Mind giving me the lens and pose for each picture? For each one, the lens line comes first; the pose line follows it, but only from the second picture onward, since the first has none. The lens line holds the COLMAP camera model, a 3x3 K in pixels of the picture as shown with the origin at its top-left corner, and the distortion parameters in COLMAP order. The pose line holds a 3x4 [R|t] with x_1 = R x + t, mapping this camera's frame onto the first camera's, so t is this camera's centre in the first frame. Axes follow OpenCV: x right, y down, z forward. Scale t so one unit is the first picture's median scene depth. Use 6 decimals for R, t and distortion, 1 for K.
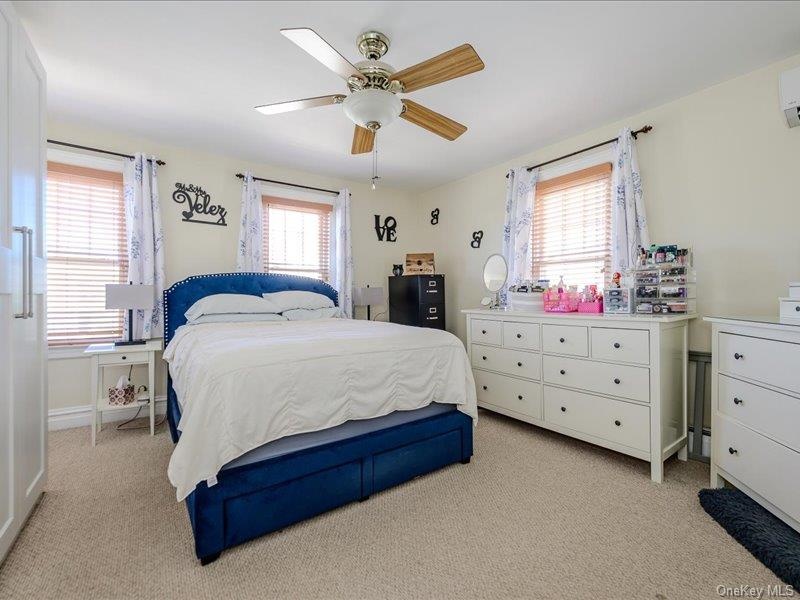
lens RADIAL K [[364.1, 0, 400.2], [0, 364.1, 297.7], [0, 0, 1]] dist [0.000395, -0.000136]
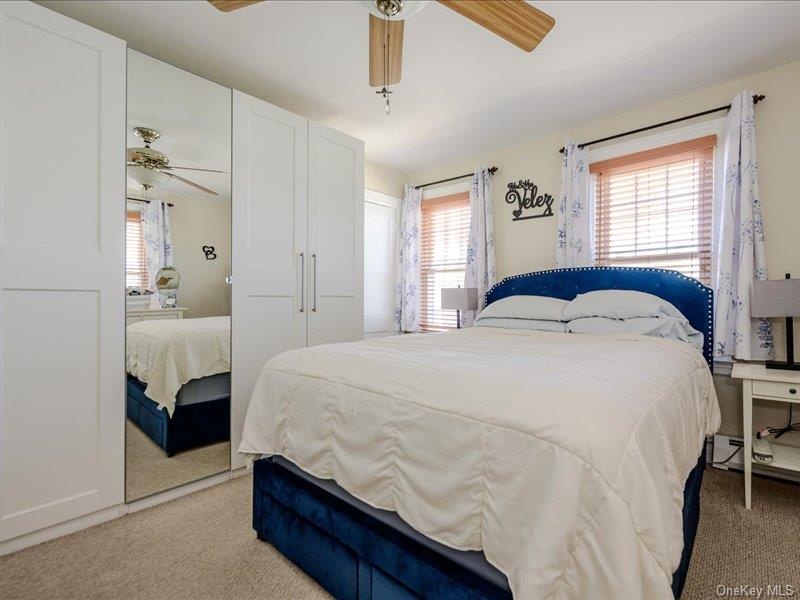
lens RADIAL K [[364.1, 0, 400.2], [0, 364.1, 297.7], [0, 0, 1]] dist [0.000395, -0.000136]
pose [[0.244816, 0.003743, -0.969562, 0.271819], [-0.001624, 0.999993, 0.003450, -0.006454], [0.969568, 0.000729, 0.244820, 0.454585]]
